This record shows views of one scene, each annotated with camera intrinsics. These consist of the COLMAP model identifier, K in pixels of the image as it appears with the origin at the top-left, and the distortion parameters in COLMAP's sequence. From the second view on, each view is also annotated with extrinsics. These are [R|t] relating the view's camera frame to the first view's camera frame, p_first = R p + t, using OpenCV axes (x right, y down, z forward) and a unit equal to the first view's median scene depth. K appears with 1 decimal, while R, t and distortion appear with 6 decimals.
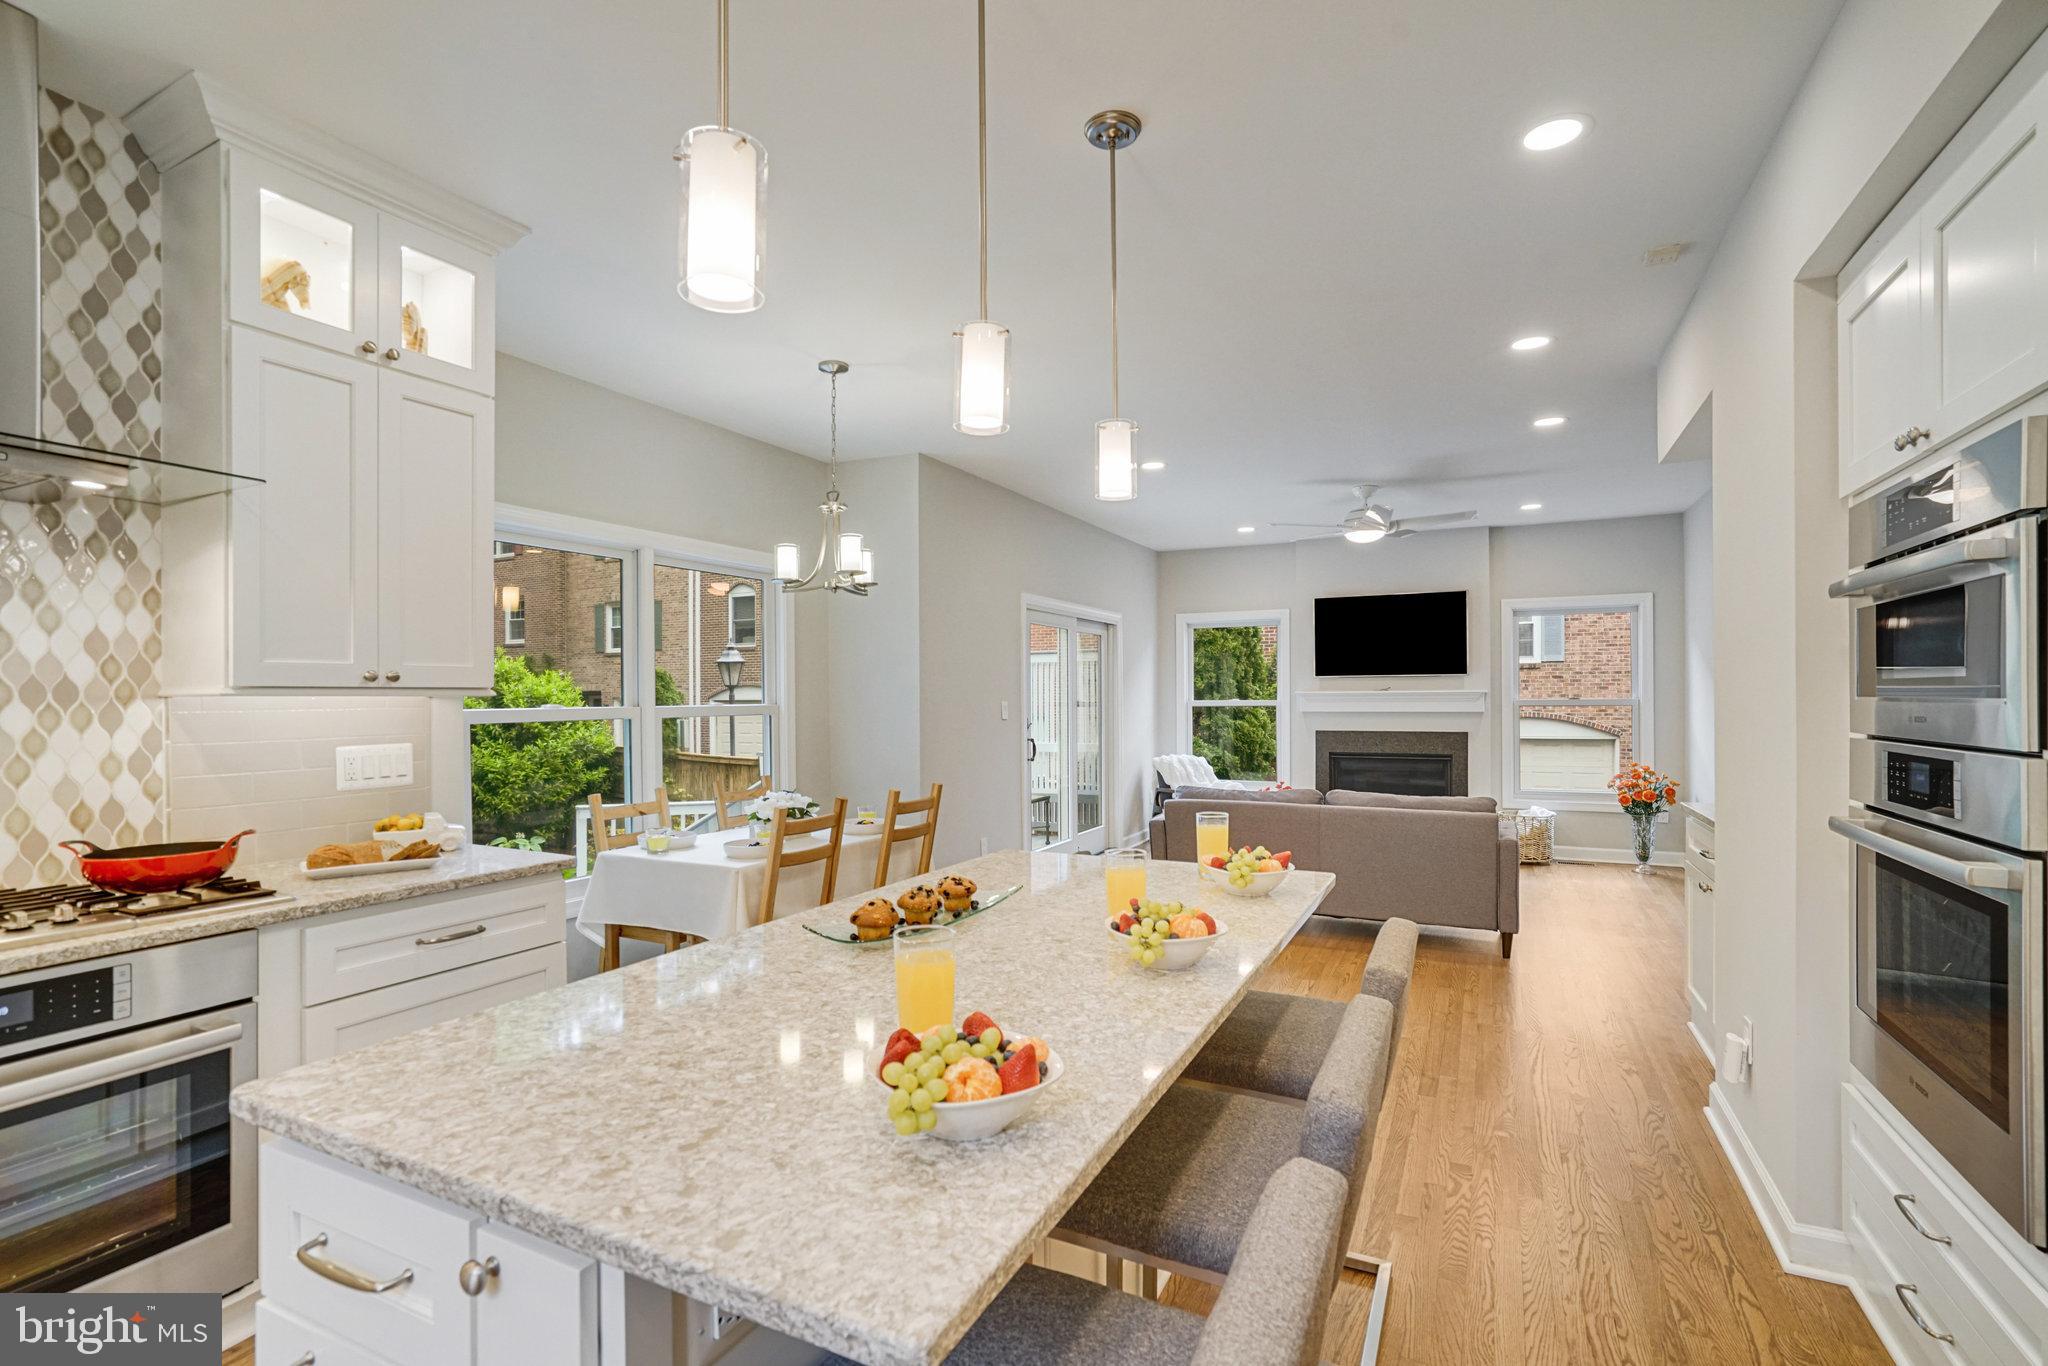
lens RADIAL K [[951.3, 0, 990.5], [0, 951.3, 692.9], [0, 0, 1]] dist [-0.031648, 0.008466]
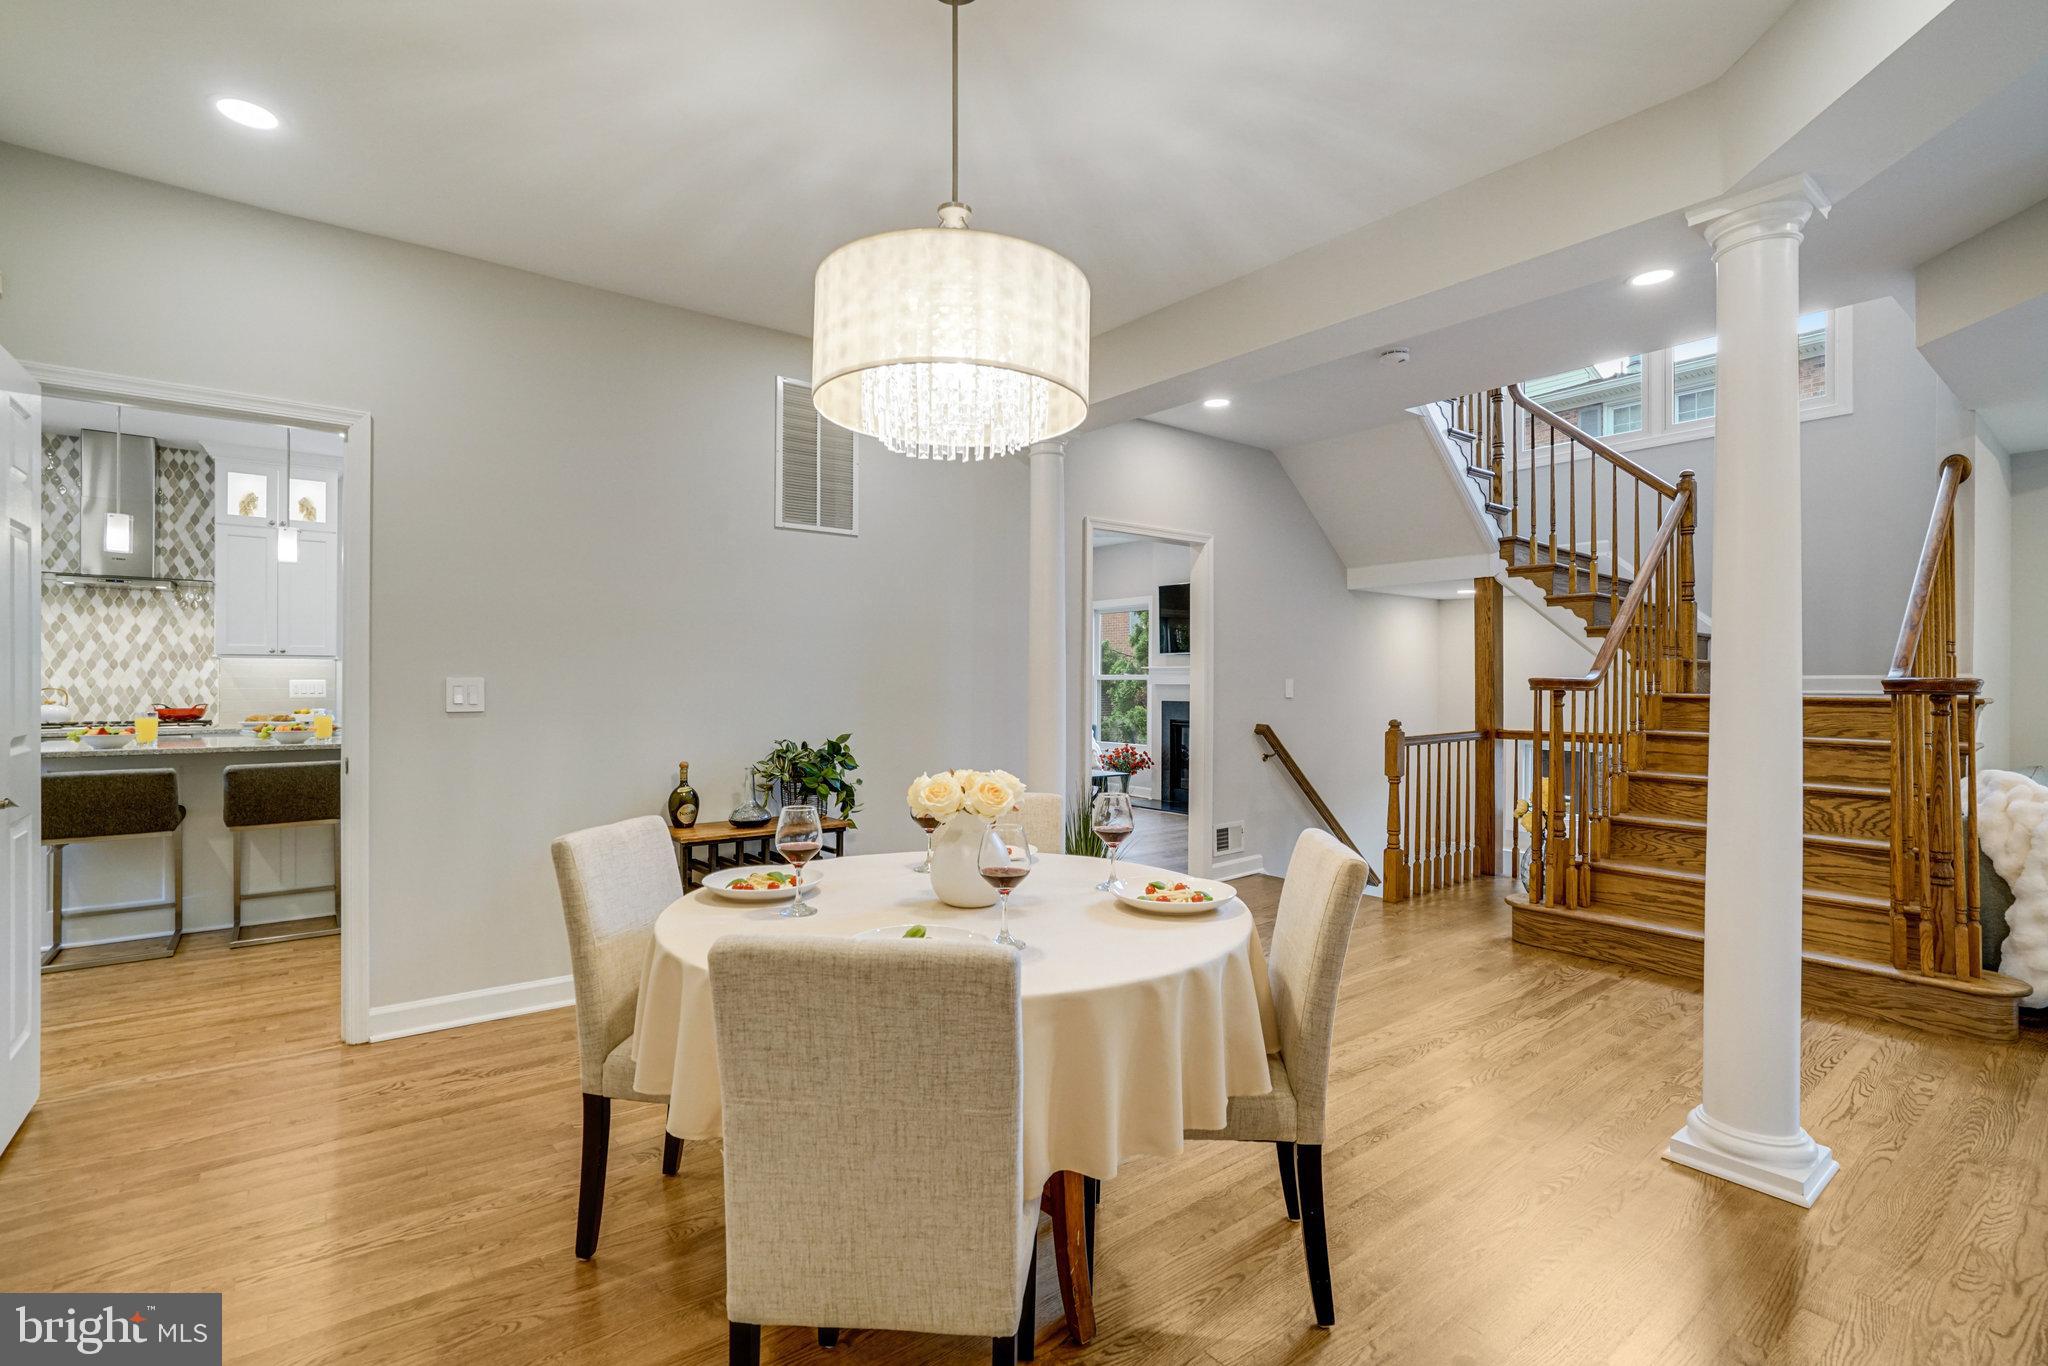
lens RADIAL K [[951.3, 0, 1013.3], [0, 951.3, 674.5], [0, 0, 1]] dist [-0.031648, 0.008466]
pose [[0.910479, -0.004188, -0.413534, 2.366618], [-0.000507, 0.999937, -0.011244, 0.080844], [0.413555, 0.010447, 0.910419, -0.527254]]
